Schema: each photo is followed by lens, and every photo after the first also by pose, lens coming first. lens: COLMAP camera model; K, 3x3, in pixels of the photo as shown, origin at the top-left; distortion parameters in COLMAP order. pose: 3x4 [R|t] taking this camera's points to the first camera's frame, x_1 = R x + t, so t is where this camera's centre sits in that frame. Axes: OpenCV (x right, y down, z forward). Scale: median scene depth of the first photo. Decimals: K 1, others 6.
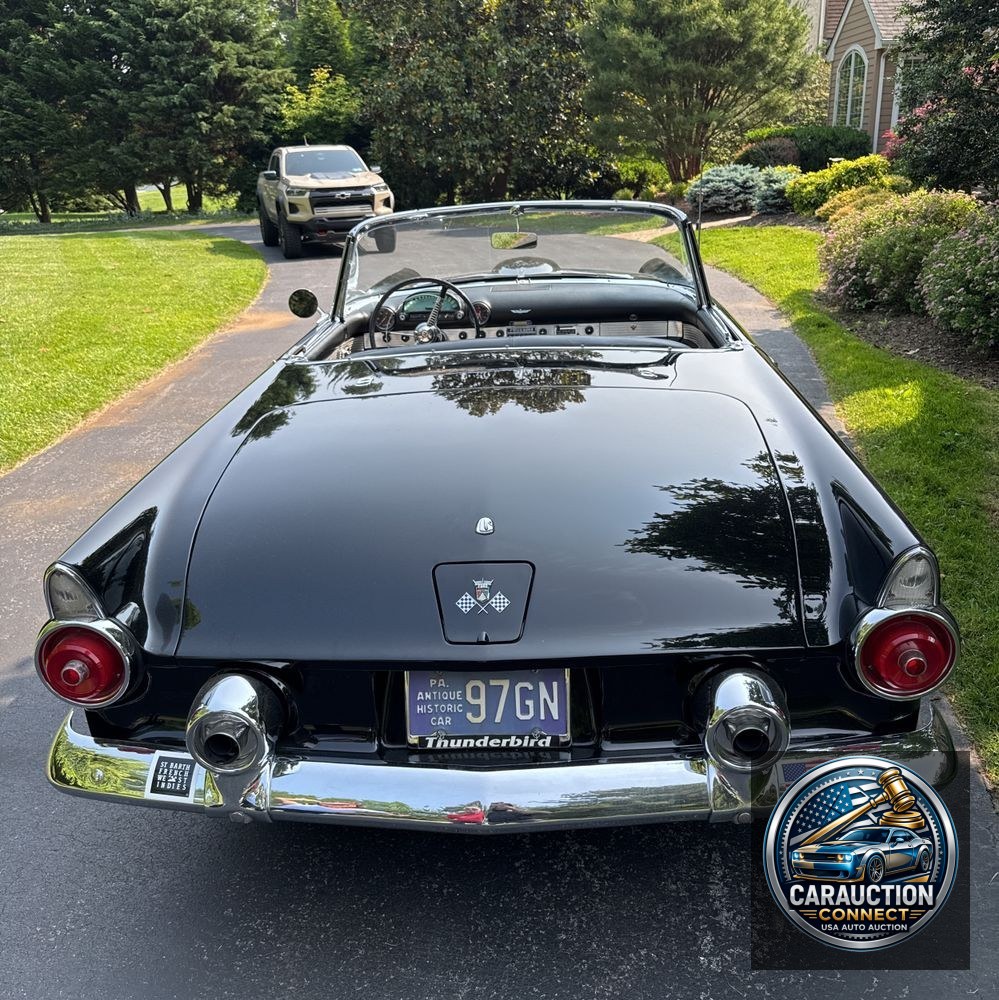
lens RADIAL K [[905.3, 0, 509.8], [0, 905.3, 502.8], [0, 0, 1]] dist [0.006185, -0.028988]
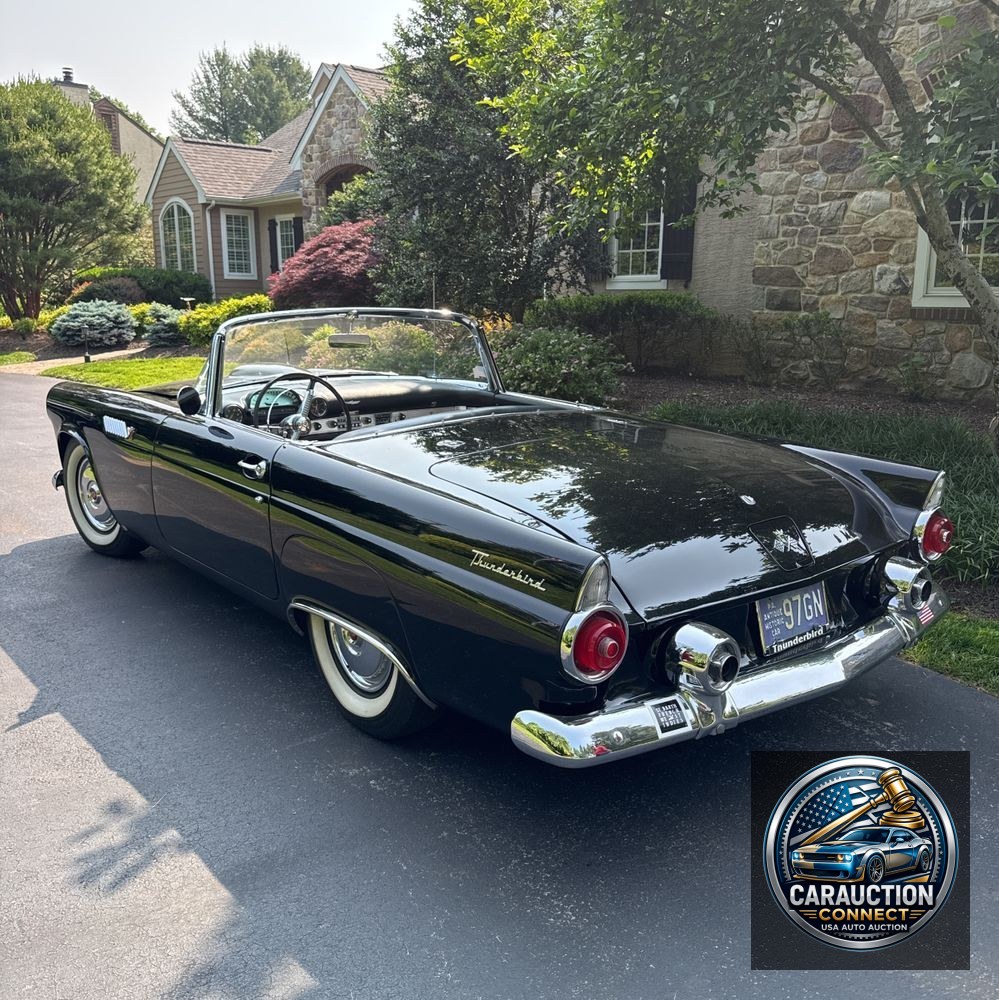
lens RADIAL K [[927.8, 0, 443.9], [0, 927.8, 499.6], [0, 0, 1]] dist [0.108886, -0.236036]
pose [[0.771993, -0.101486, 0.627476, -0.113927], [0.198706, 0.976227, -0.086580, 0.005083], [-0.603773, 0.191523, 0.773807, 0.011068]]
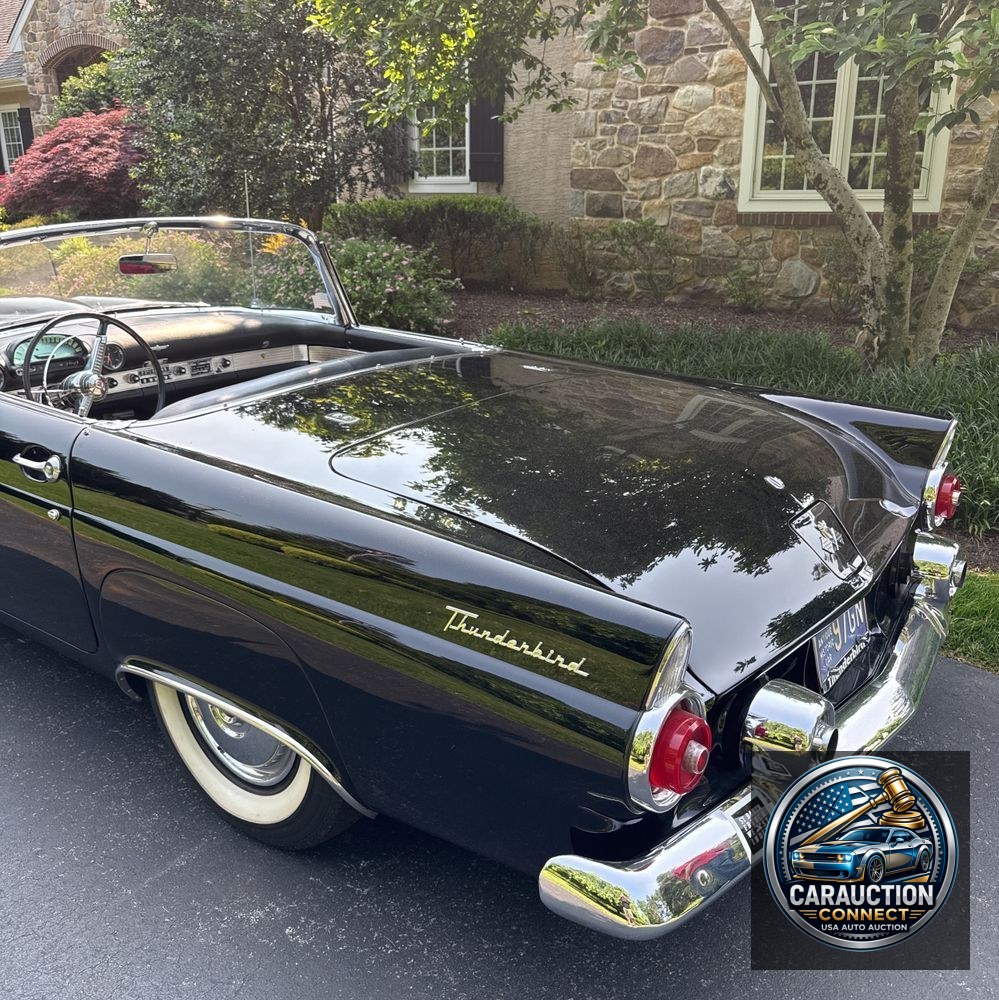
lens RADIAL K [[967.1, 0, 461.5], [0, 967.1, 496.9], [0, 0, 1]] dist [0.064295, -0.175120]
pose [[0.588024, -0.204675, 0.782519, -0.098203], [0.268495, 0.961990, 0.049857, -0.009062], [-0.762980, 0.180785, 0.620627, 0.046789]]
